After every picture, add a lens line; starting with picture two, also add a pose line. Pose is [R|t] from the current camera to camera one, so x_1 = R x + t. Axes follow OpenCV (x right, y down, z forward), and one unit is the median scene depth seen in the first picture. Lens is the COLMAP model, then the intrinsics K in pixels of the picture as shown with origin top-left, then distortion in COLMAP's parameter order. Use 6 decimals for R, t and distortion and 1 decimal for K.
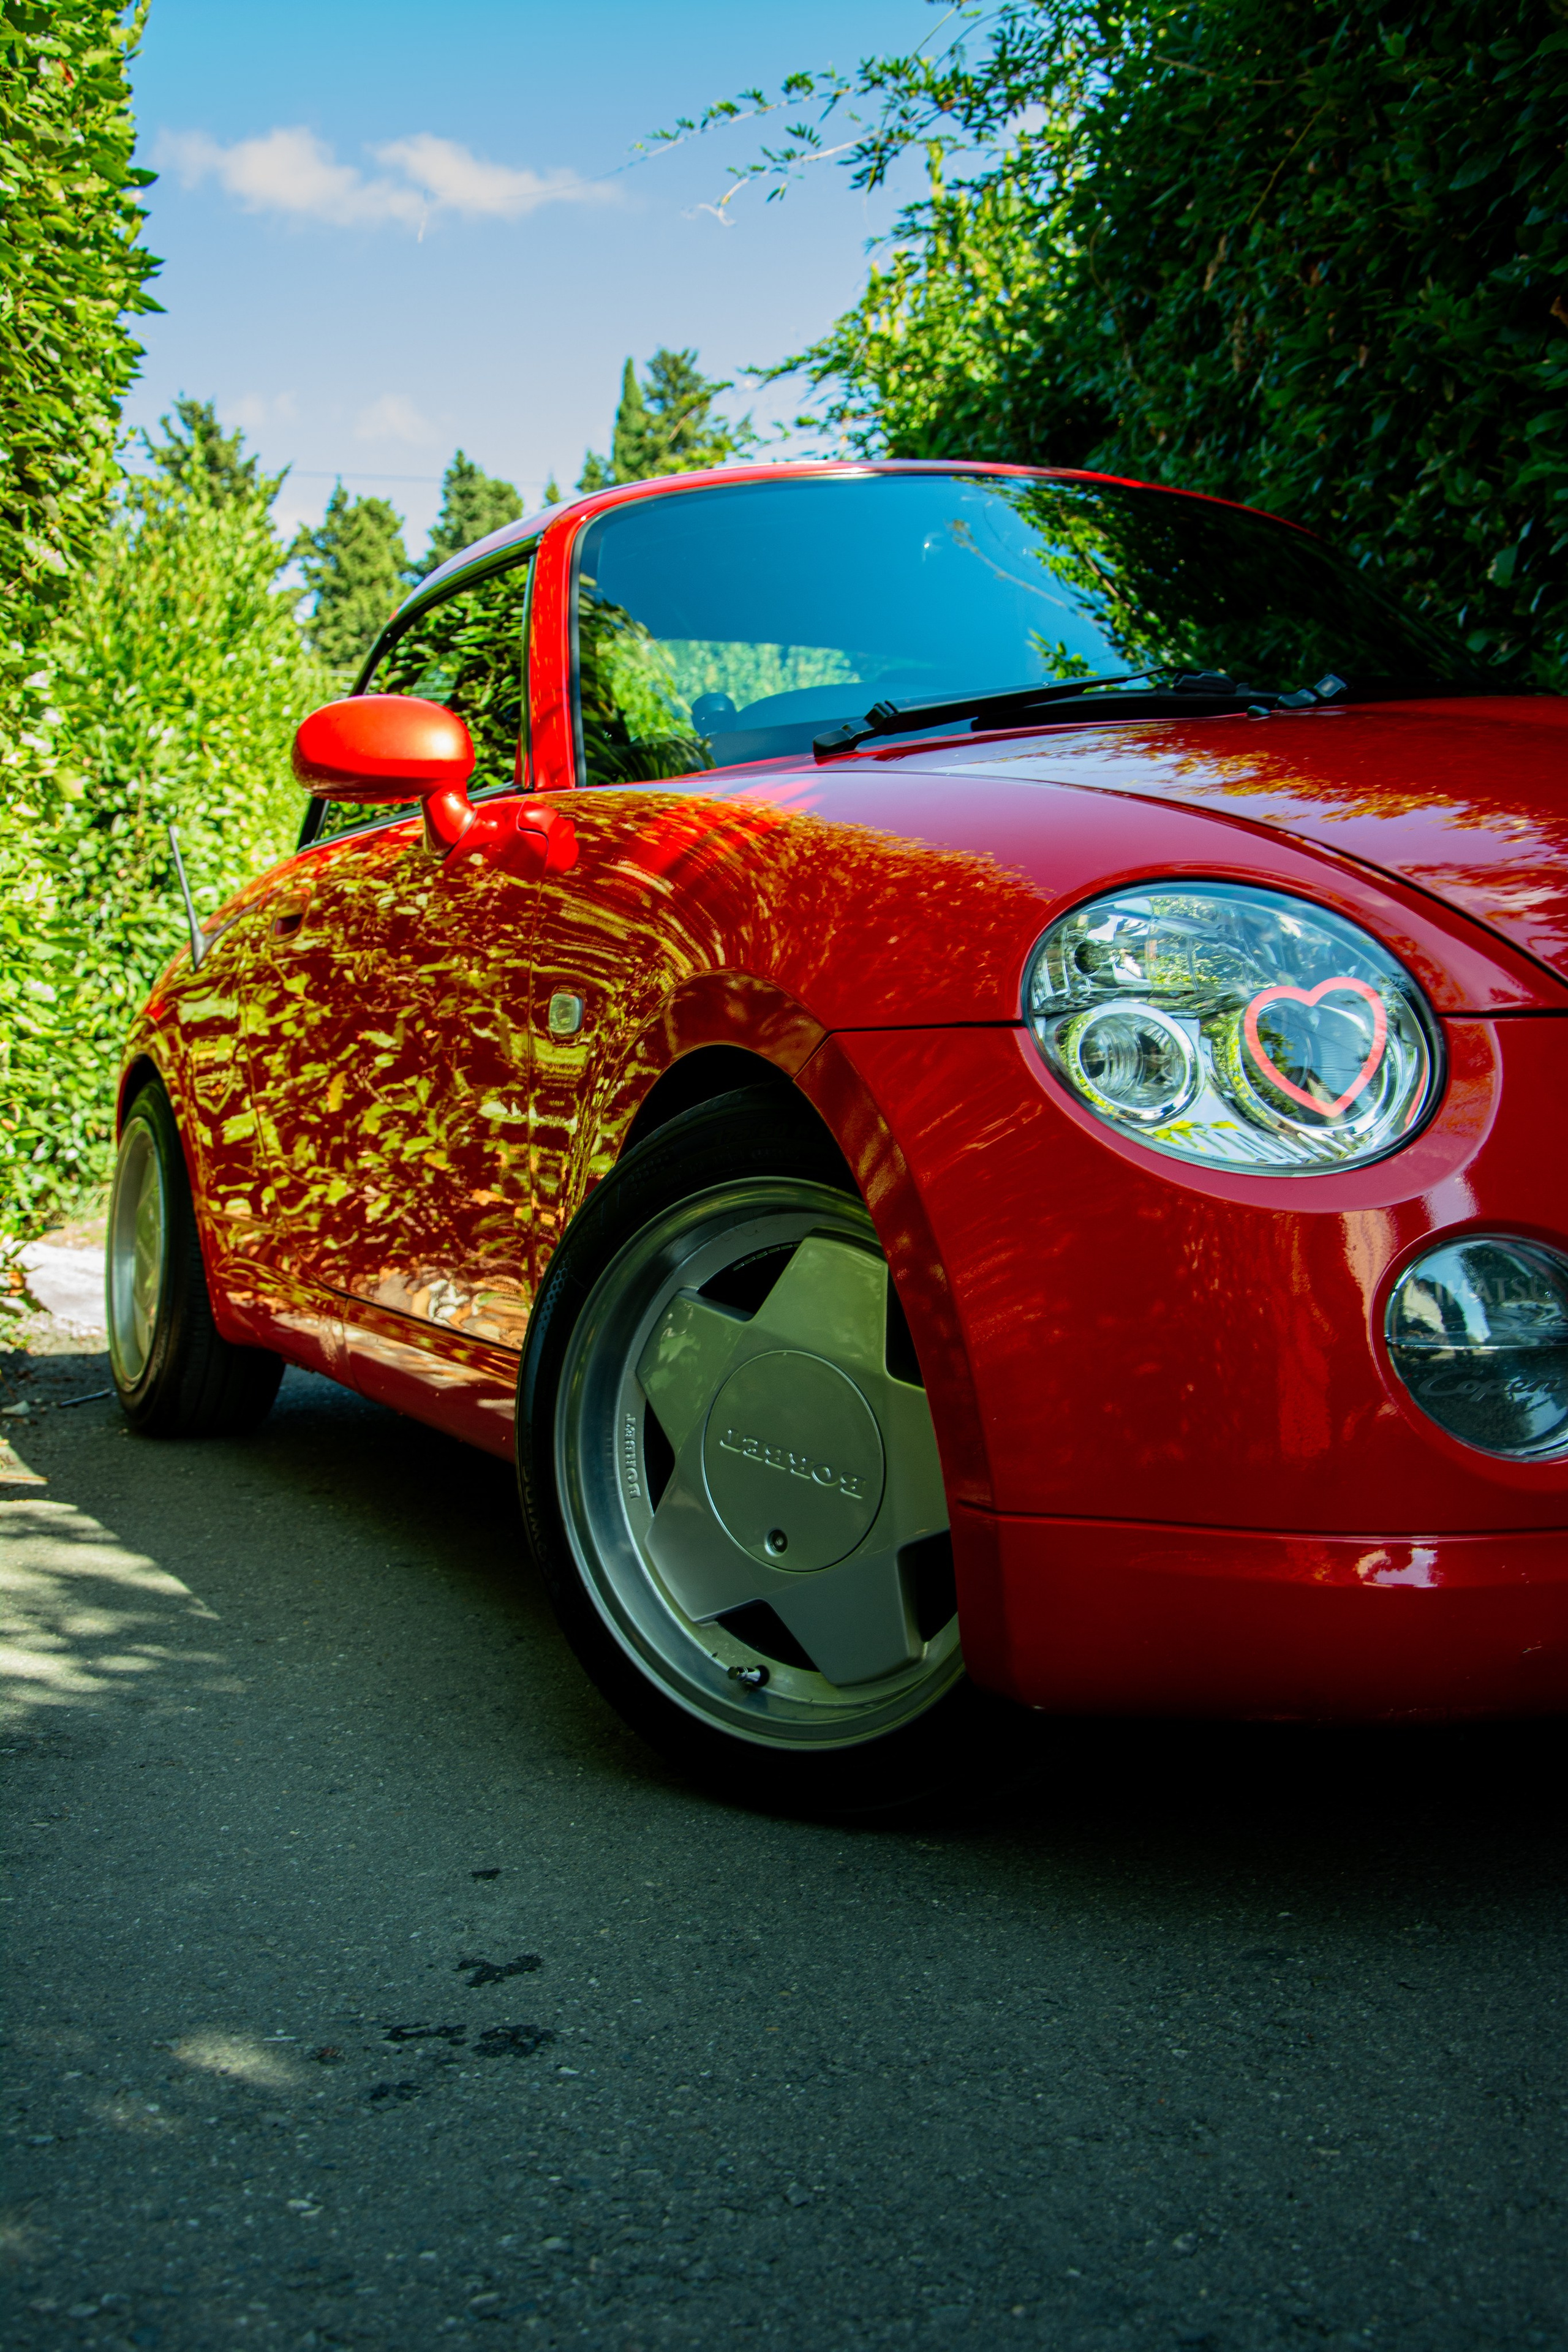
lens RADIAL K [[2537.3, 0, 793.3], [0, 2537.3, 1215.6], [0, 0, 1]] dist [0.012190, 0.009334]
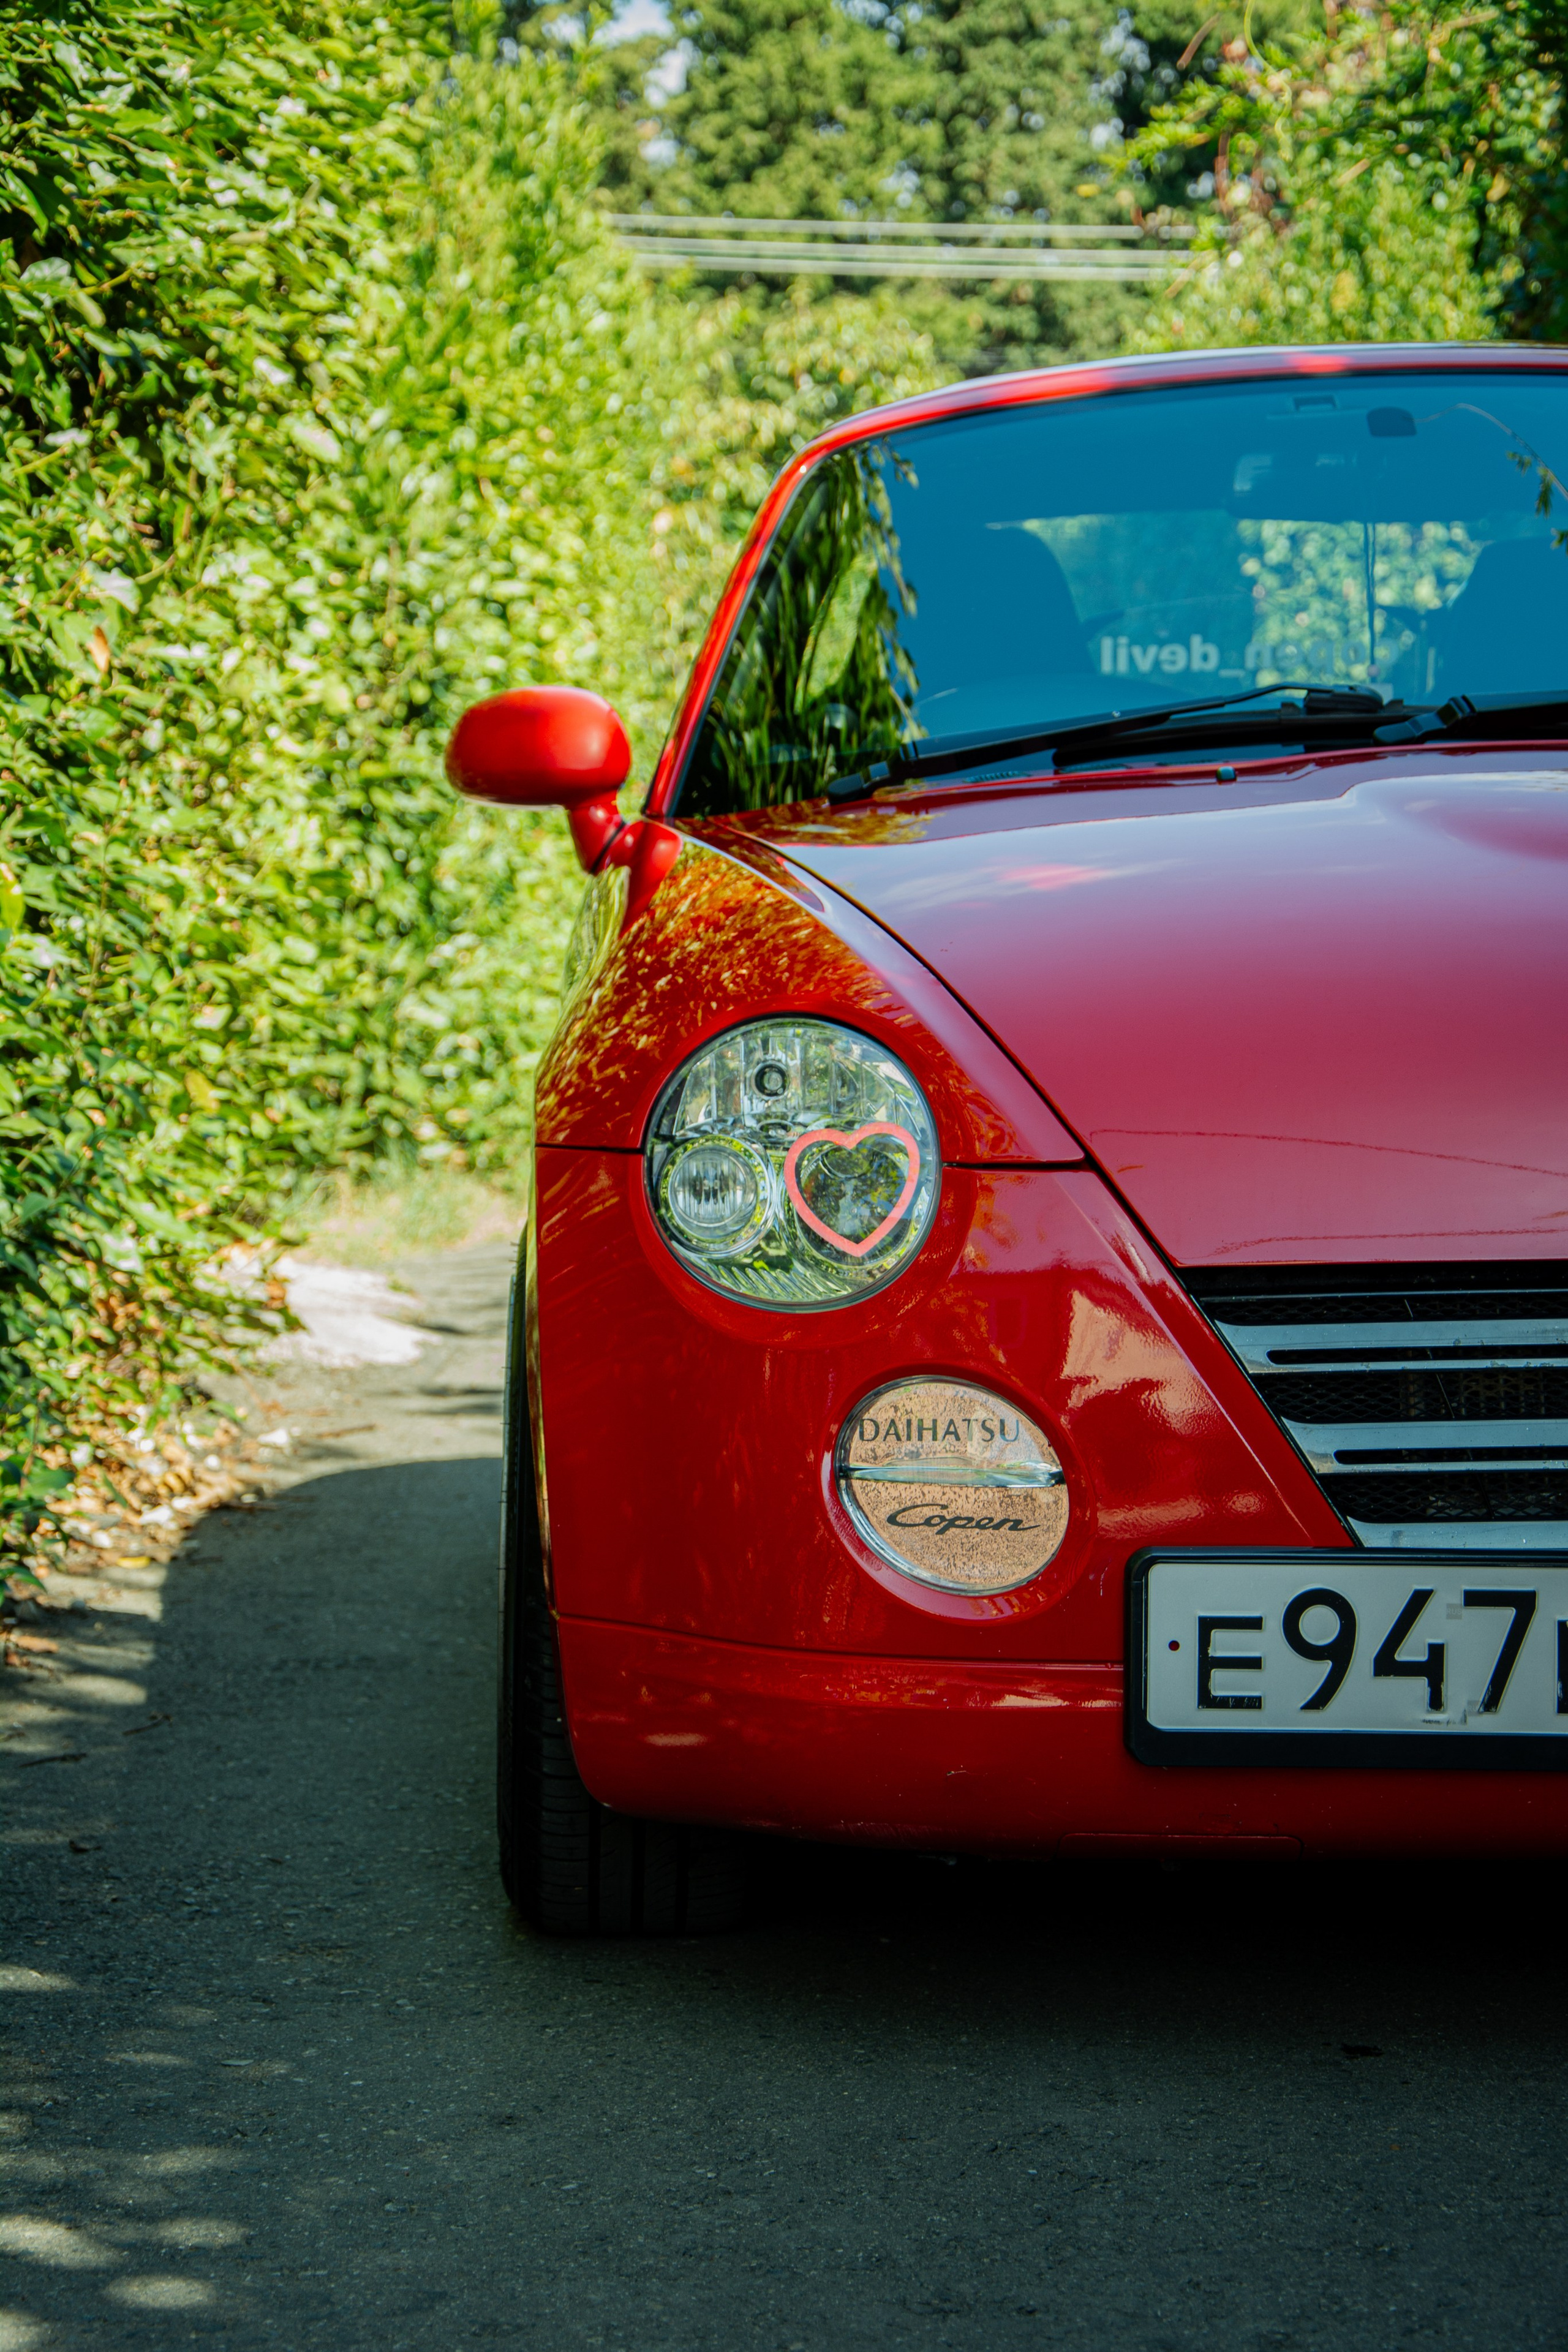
lens RADIAL K [[5192.2, 0, 783.6], [0, 5192.2, 1205.9], [0, 0, 1]] dist [0.495190, 0.147623]
pose [[0.985987, 0.013050, -0.166311, 0.072757], [-0.013817, 0.999899, -0.003456, 0.000119], [0.166249, 0.005705, 0.986067, -0.327049]]
